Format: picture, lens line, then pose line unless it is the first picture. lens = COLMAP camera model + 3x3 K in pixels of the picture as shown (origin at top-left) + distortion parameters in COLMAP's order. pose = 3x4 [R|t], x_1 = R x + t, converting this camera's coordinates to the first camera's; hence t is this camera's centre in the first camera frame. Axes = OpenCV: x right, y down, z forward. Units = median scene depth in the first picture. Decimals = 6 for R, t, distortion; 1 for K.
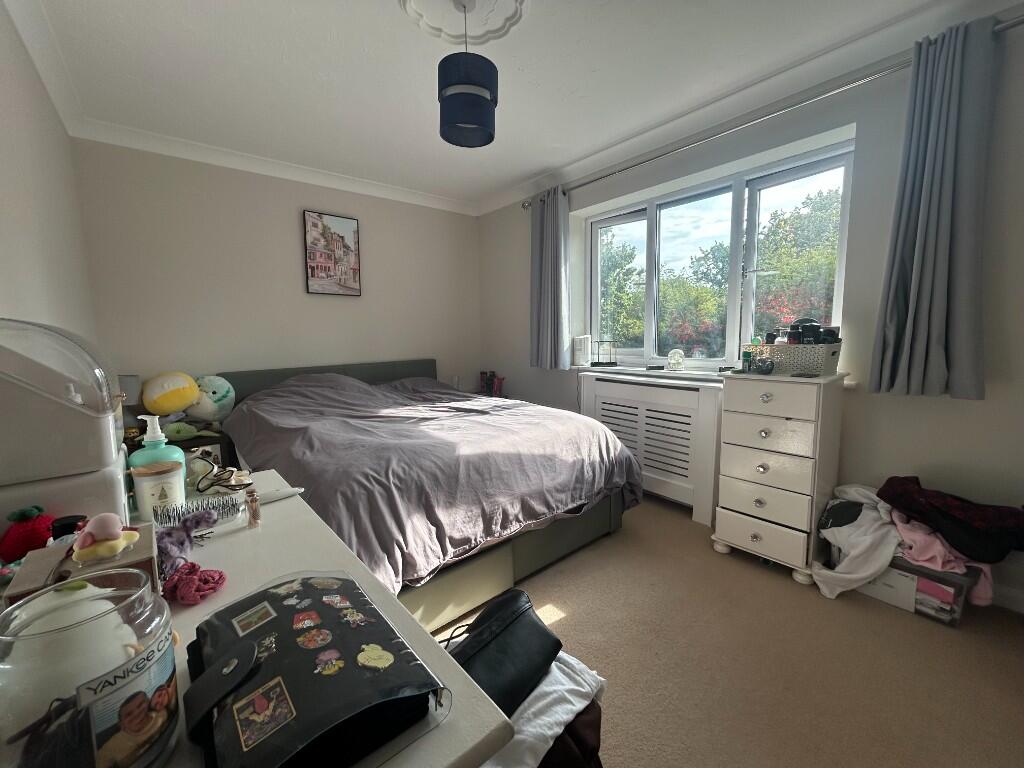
lens RADIAL K [[402.8, 0, 512.0], [0, 402.8, 384.0], [0, 0, 1]] dist [-0.002020, -0.000474]
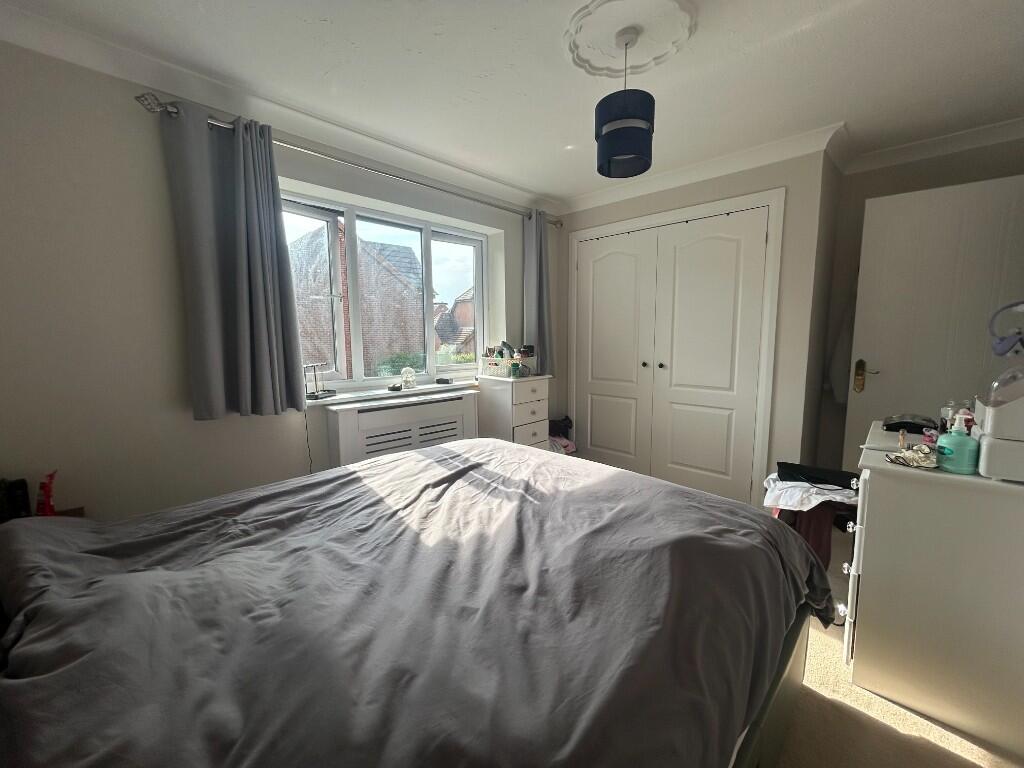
lens RADIAL K [[422.4, 0, 512.0], [0, 422.4, 384.0], [0, 0, 1]] dist [-0.001486, -0.000094]
pose [[-0.090948, -0.081124, 0.992546, -0.687896], [0.145967, 0.984826, 0.093868, -0.106715], [-0.985100, 0.153416, -0.077727, 0.817361]]
